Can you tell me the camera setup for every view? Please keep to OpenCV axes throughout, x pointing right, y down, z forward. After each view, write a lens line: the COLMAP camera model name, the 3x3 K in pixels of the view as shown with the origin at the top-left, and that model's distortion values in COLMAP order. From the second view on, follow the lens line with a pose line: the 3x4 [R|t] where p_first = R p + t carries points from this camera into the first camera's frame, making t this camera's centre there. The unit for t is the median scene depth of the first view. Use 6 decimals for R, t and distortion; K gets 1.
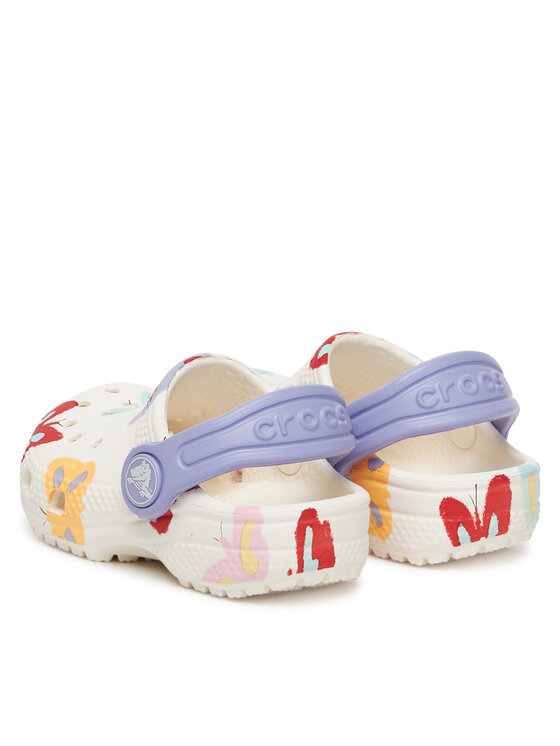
lens RADIAL K [[2192.4, 0, 280.0], [0, 2192.4, 373.0], [0, 0, 1]] dist [-0.174407, -0.581616]
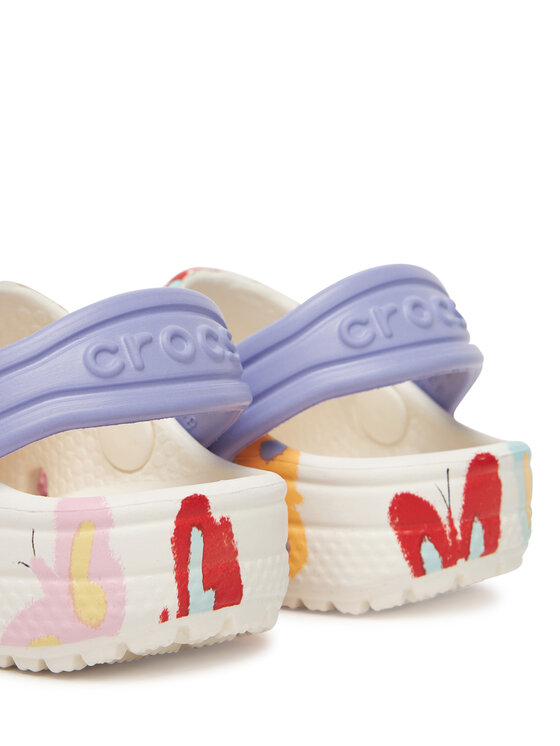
lens RADIAL K [[2222.3, 0, 280.0], [0, 2222.3, 373.0], [0, 0, 1]] dist [0.057464, -0.163671]
pose [[0.991973, -0.046753, 0.117491, -0.028451], [0.054412, 0.996539, -0.062844, 0.065918], [-0.114146, 0.068732, 0.991084, 0.437160]]
